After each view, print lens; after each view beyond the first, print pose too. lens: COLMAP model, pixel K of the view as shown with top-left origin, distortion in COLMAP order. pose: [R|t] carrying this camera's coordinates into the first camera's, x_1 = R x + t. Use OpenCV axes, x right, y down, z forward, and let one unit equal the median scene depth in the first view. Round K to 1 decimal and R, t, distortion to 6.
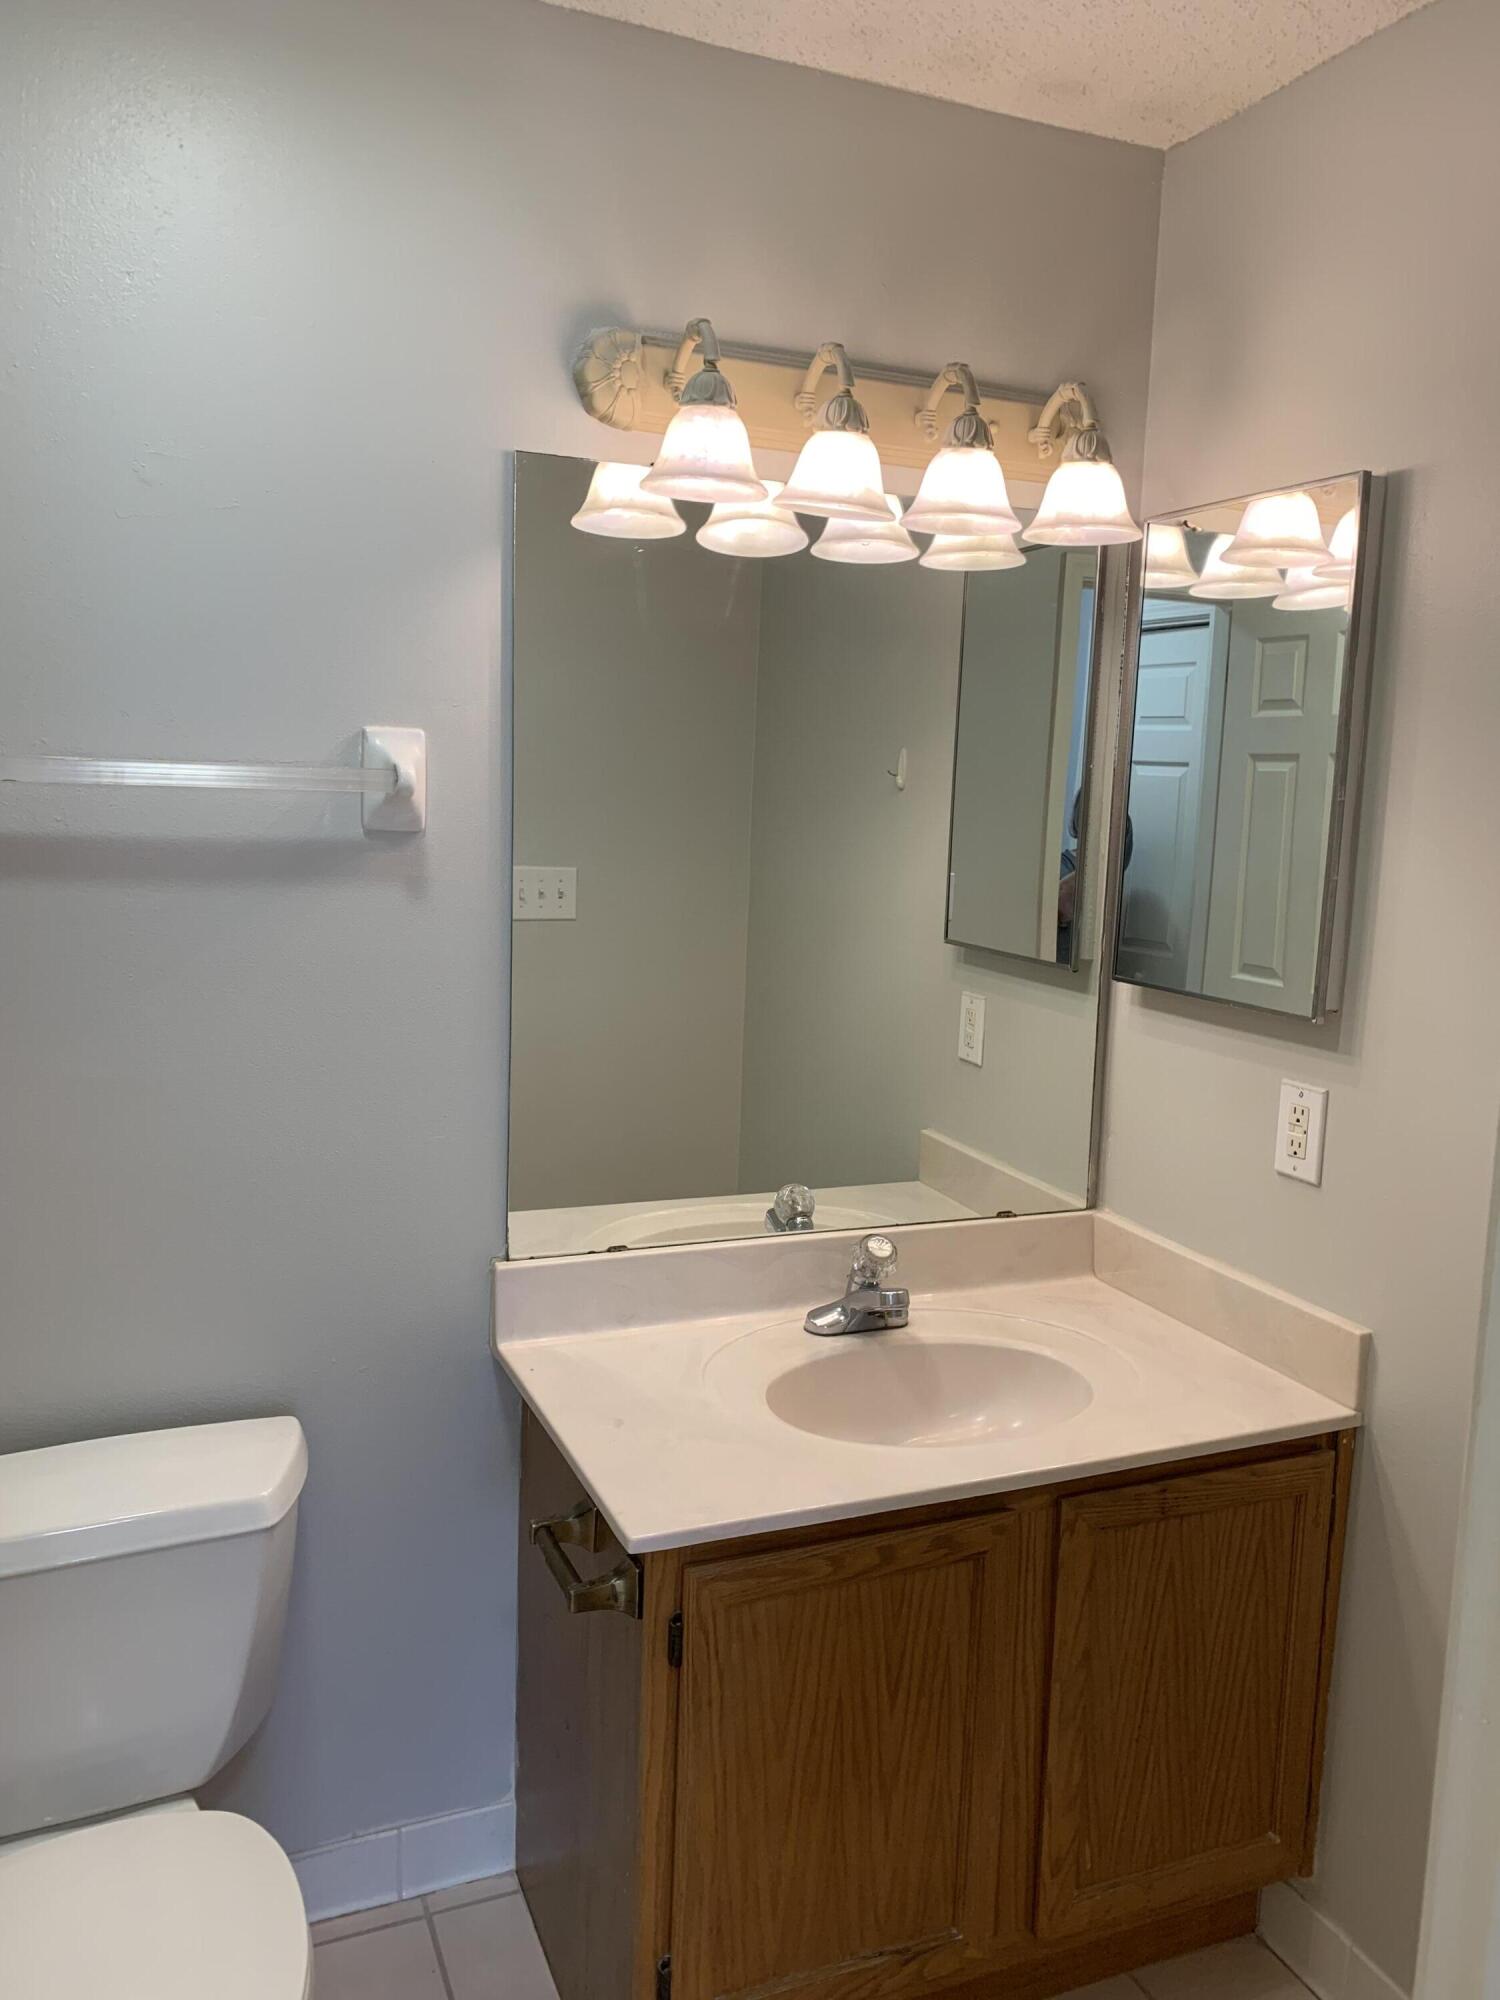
lens RADIAL K [[1638.4, 0, 591.9], [0, 1638.4, 1014.6], [0, 0, 1]] dist [0.096037, -0.160149]
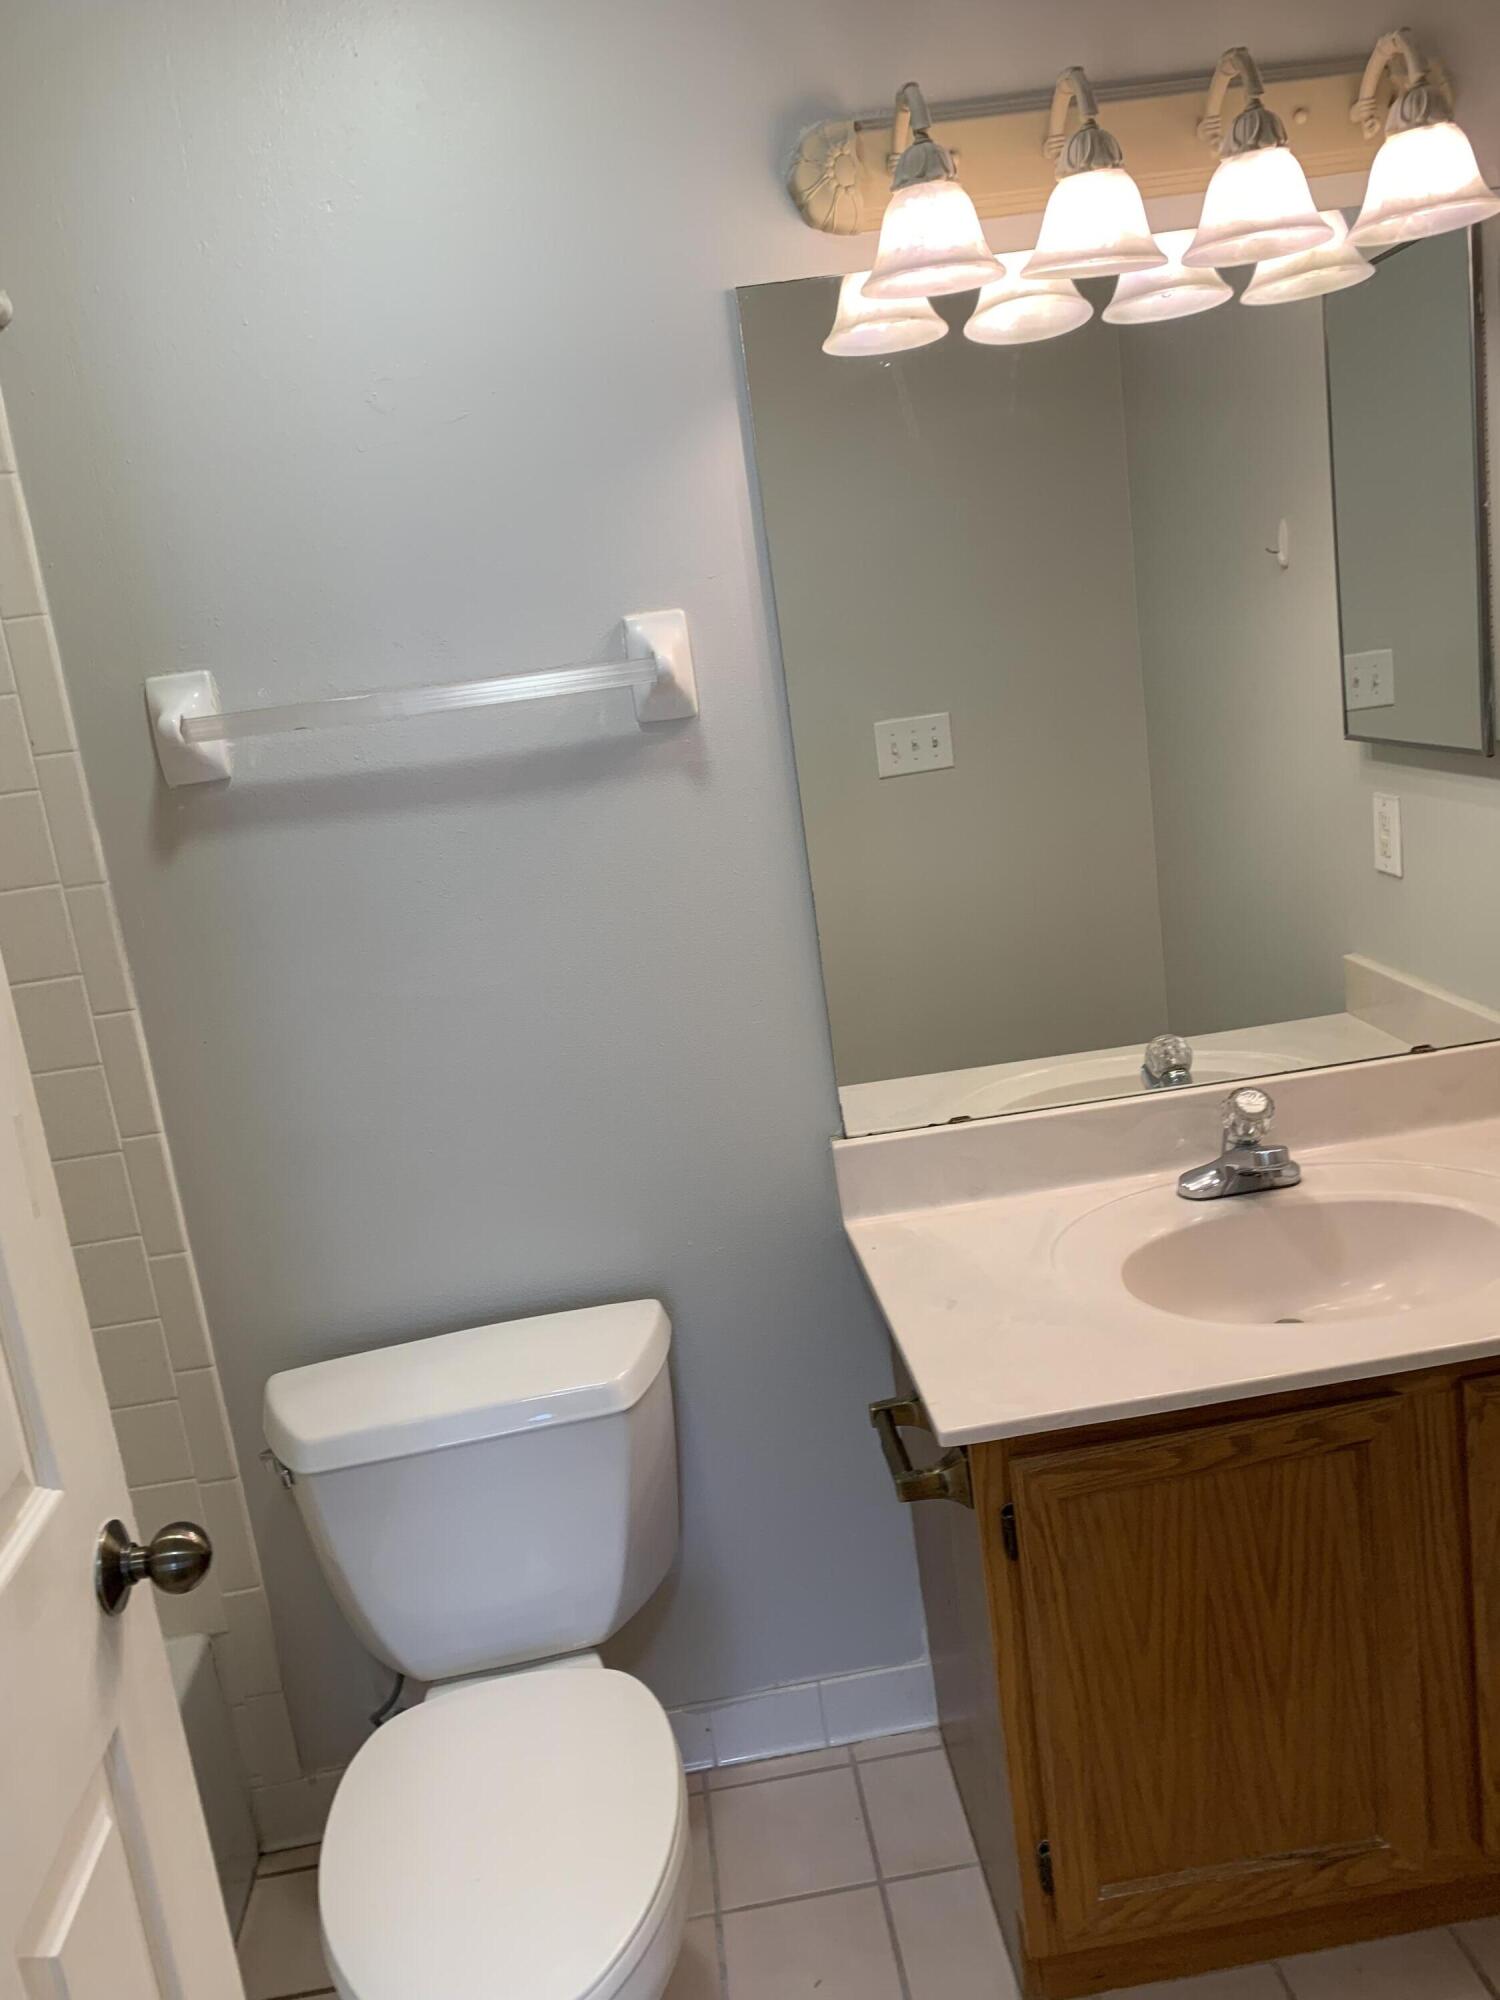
lens RADIAL K [[1538.7, 0, 750.0], [0, 1538.7, 1000.0], [0, 0, 1]] dist [0.039370, -0.031305]
pose [[0.937526, -0.086984, -0.336866, 0.217935], [0.121581, 0.989108, 0.082970, -0.016753], [0.325979, -0.118743, 0.937890, 0.137777]]
